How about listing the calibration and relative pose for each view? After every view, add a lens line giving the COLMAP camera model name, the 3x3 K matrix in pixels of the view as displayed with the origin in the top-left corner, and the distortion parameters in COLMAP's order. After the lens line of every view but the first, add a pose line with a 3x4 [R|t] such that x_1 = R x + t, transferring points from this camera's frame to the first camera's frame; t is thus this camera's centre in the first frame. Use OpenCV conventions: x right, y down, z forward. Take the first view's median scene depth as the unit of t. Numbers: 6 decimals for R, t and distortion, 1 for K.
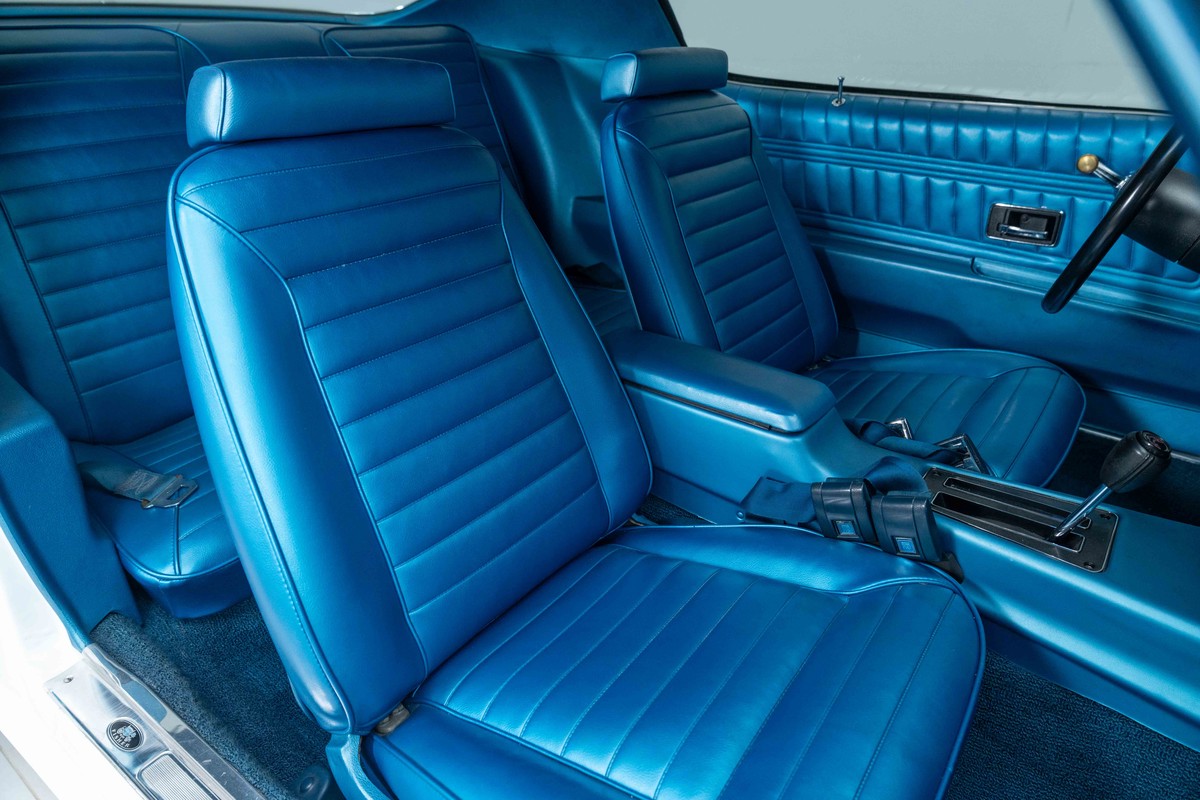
lens RADIAL K [[825.2, 0, 600.0], [0, 825.2, 400.0], [0, 0, 1]] dist [-0.007369, 0.001115]
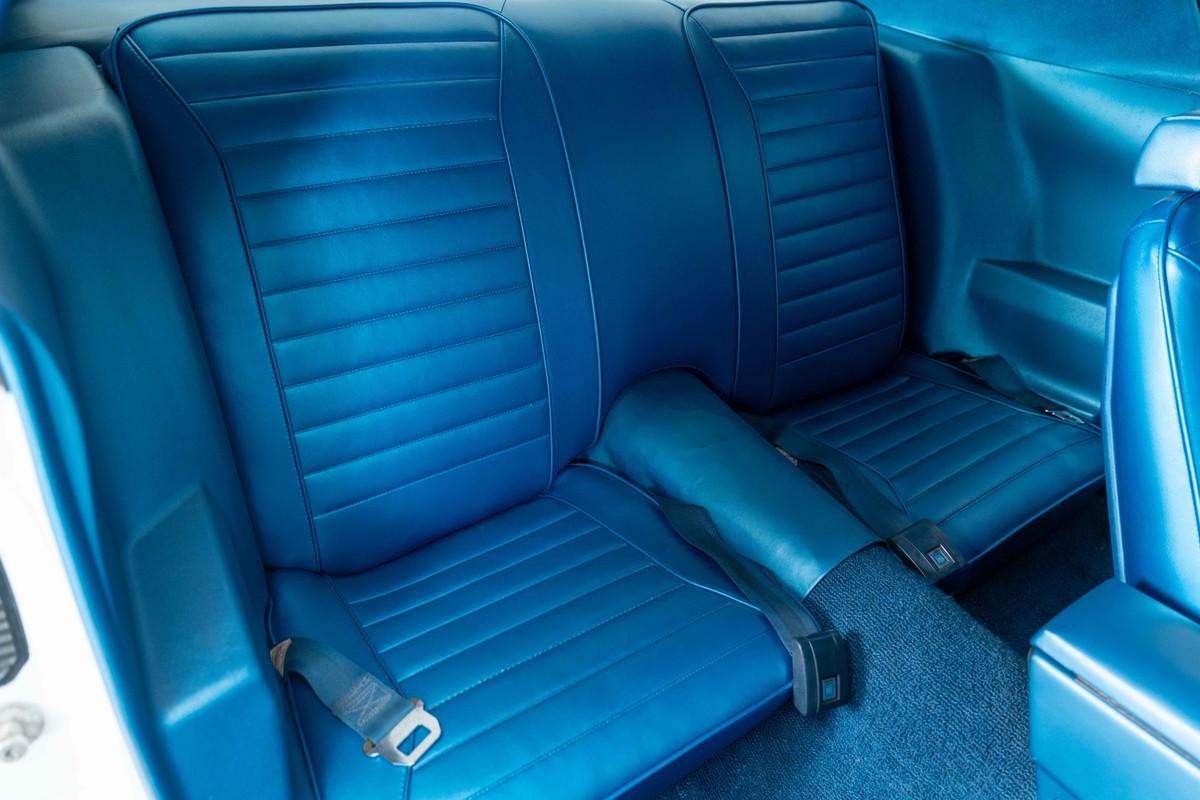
lens RADIAL K [[850.1, 0, 600.0], [0, 850.1, 400.0], [0, 0, 1]] dist [-0.010300, 0.000863]
pose [[0.952415, 0.187505, -0.240307, -0.212728], [-0.166264, 0.980368, 0.105996, -0.231564], [0.255464, -0.060998, 0.964892, 0.321132]]
